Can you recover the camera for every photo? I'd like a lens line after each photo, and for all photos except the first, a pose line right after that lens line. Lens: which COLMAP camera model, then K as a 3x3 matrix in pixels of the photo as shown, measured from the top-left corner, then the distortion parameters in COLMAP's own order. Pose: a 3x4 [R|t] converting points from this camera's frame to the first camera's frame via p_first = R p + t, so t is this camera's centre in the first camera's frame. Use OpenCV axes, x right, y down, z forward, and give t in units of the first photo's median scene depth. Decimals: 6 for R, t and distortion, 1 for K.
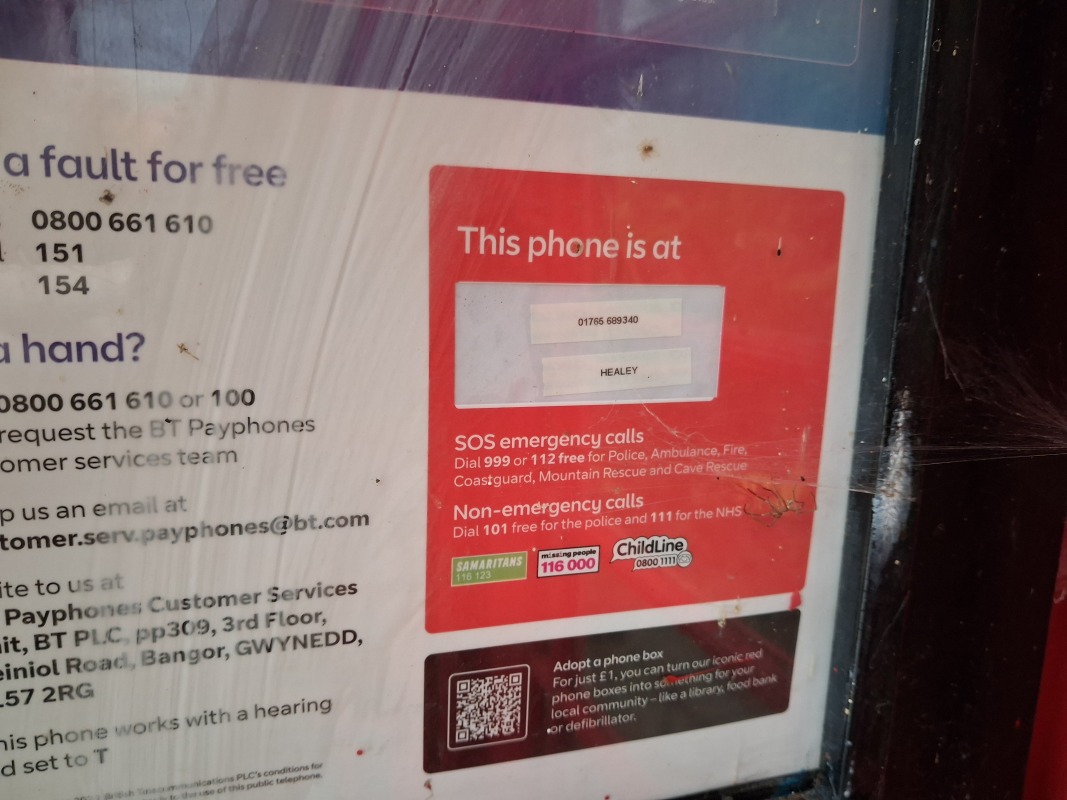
lens RADIAL K [[834.9, 0, 533.5], [0, 834.9, 400.0], [0, 0, 1]] dist [-0.056683, 0.050019]
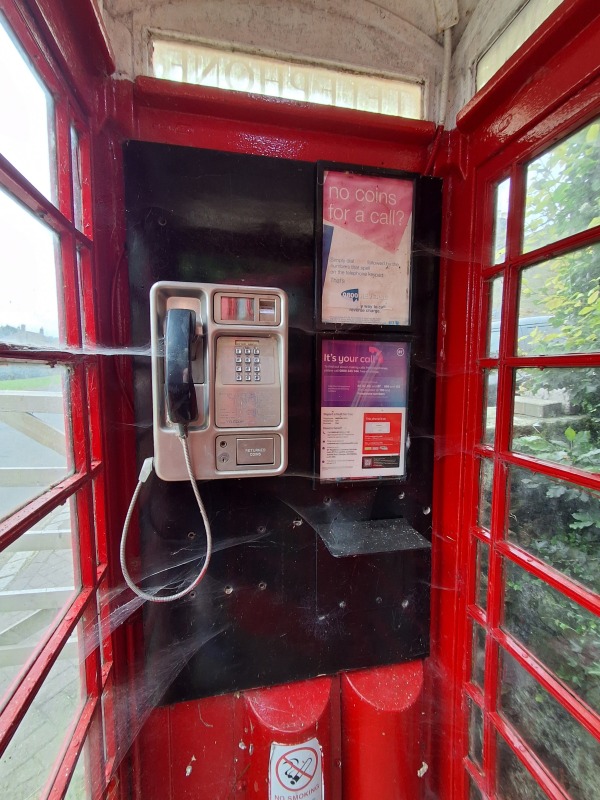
lens RADIAL K [[371.3, 0, 300.0], [0, 371.3, 400.0], [0, 0, 1]] dist [0.000336, 0.000005]
pose [[0.994528, -0.004461, -0.104377, -0.466633], [-0.009724, 0.990798, -0.134999, 0.264199], [0.104019, 0.135275, 0.985333, -4.303830]]
